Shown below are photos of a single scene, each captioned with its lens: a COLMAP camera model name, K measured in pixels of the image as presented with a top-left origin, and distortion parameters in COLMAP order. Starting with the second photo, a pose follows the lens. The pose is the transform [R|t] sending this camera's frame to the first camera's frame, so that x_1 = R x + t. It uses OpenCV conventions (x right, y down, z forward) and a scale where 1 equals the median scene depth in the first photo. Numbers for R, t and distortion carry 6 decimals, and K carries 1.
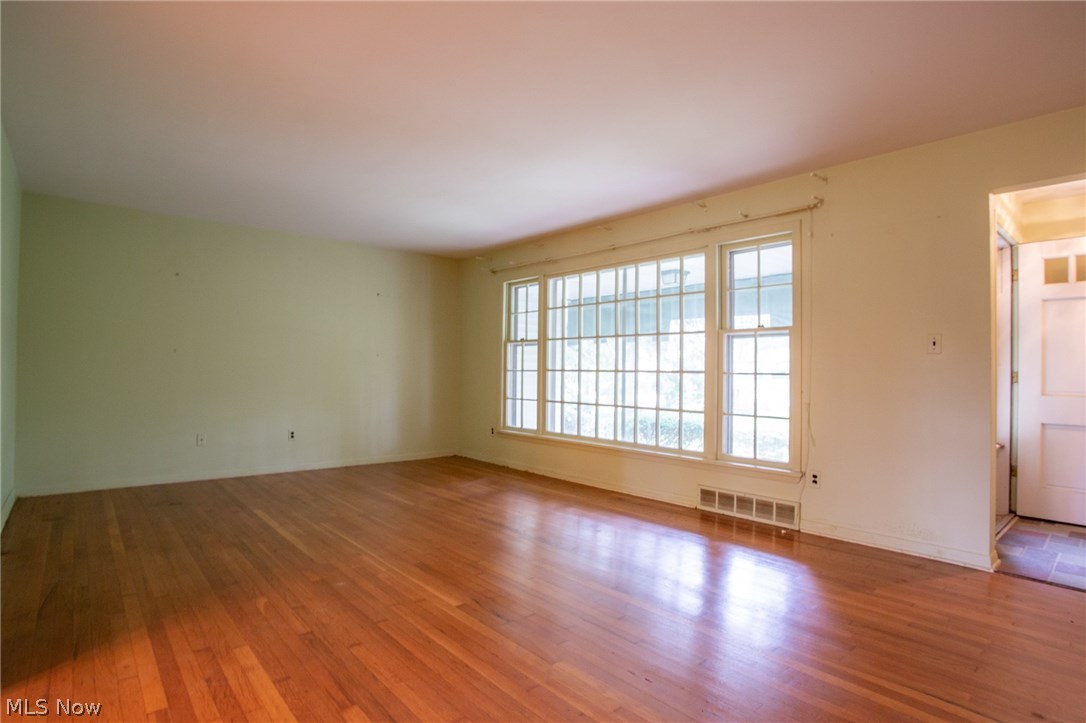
lens RADIAL K [[561.2, 0, 554.7], [0, 561.2, 365.5], [0, 0, 1]] dist [-0.087078, 0.031729]
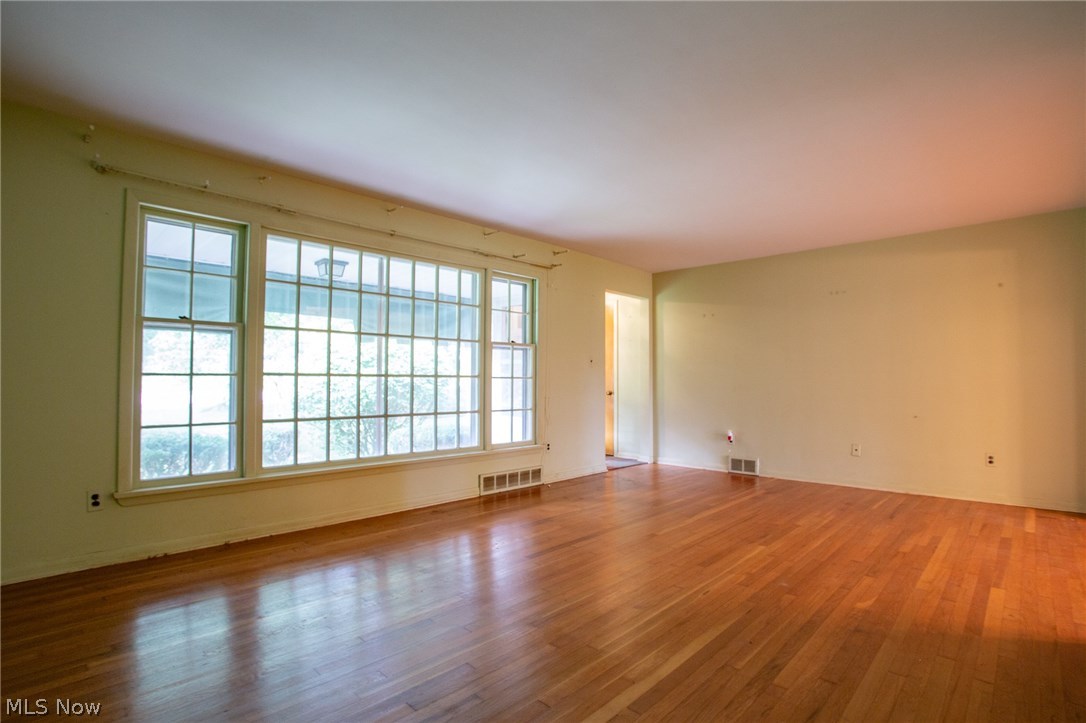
lens RADIAL K [[544.7, 0, 522.0], [0, 544.7, 361.0], [0, 0, 1]] dist [-0.074334, 0.027750]
pose [[-0.072195, 0.019517, 0.997200, -0.882979], [-0.020073, 0.999578, -0.021017, 0.001324], [-0.997189, -0.021534, -0.071773, 1.015950]]
